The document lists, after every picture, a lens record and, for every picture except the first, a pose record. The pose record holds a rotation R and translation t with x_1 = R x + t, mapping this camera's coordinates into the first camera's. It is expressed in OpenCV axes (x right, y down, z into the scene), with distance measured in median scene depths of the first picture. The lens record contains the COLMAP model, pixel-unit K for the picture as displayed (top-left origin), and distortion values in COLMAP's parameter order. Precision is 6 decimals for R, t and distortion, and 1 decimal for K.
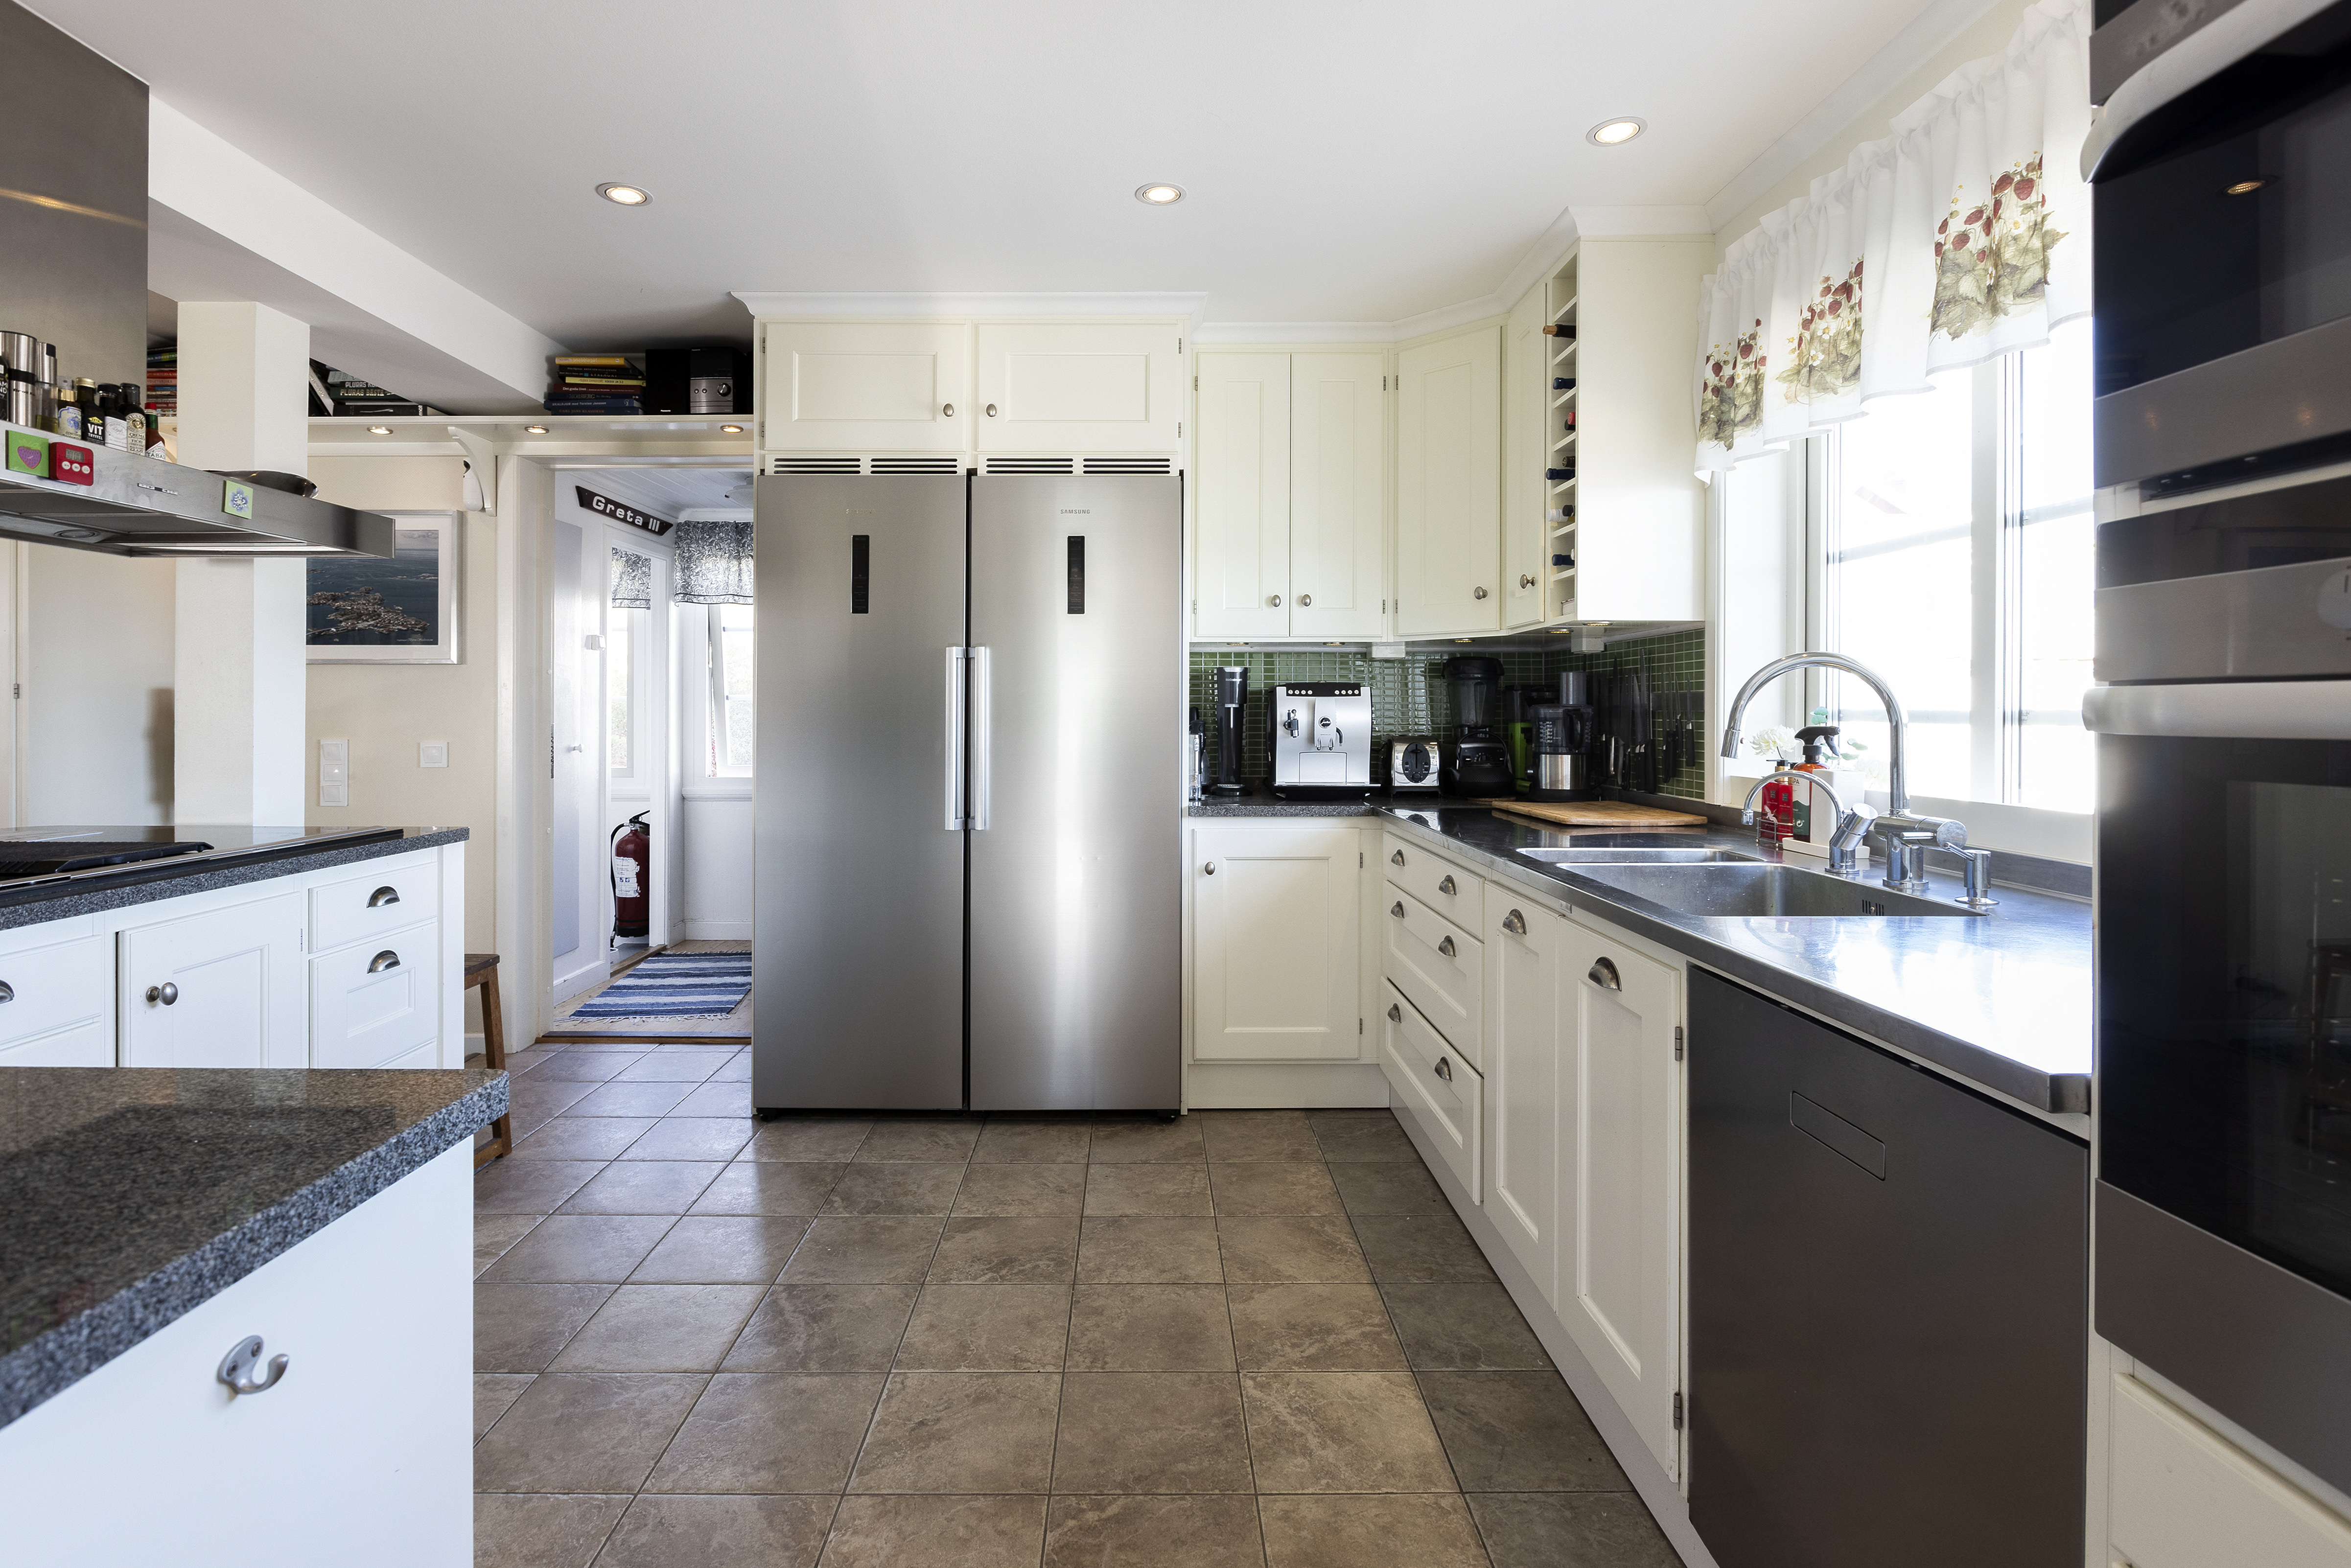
lens RADIAL K [[1116.2, 0, 1169.8], [0, 1116.2, 717.3], [0, 0, 1]] dist [0.001829, 0.000442]
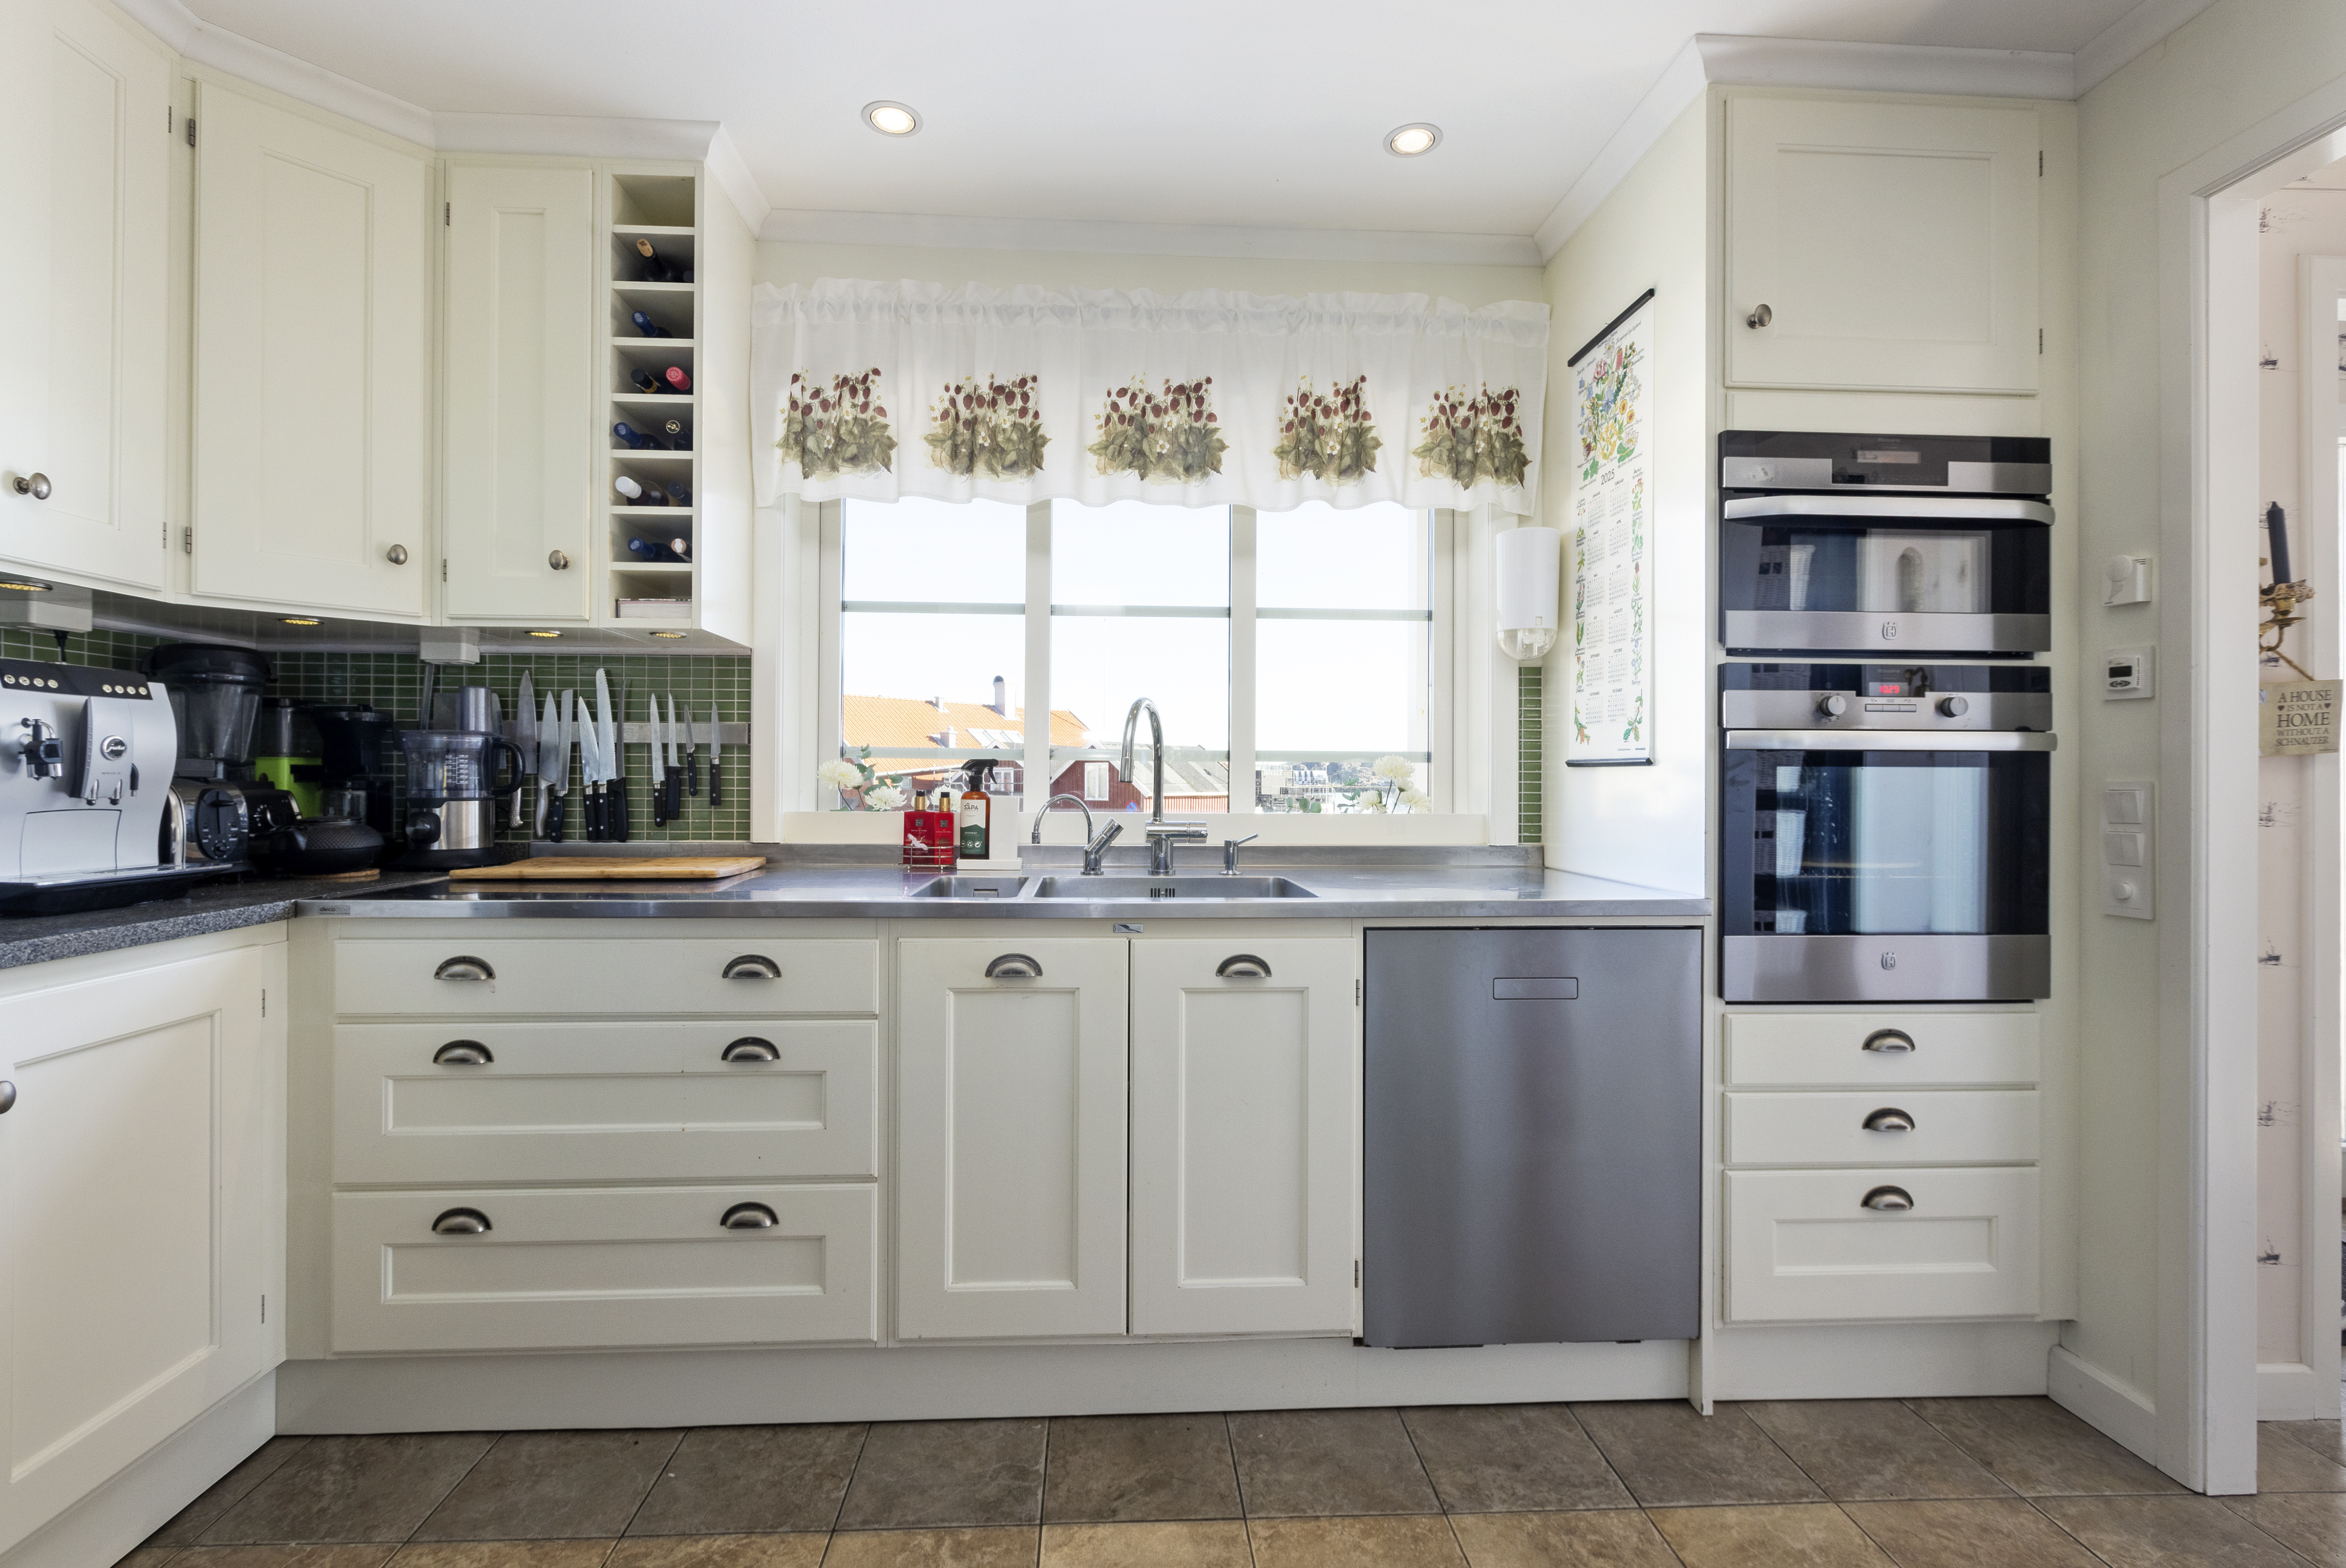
lens RADIAL K [[1057.5, 0, 1161.1], [0, 1057.5, 778.5], [0, 0, 1]] dist [-0.001907, -0.000700]
pose [[-0.029850, -0.001771, 0.999553, -0.507032], [0.000425, 0.999998, 0.001784, 0.026510], [-0.999554, 0.000478, -0.029849, 0.830522]]
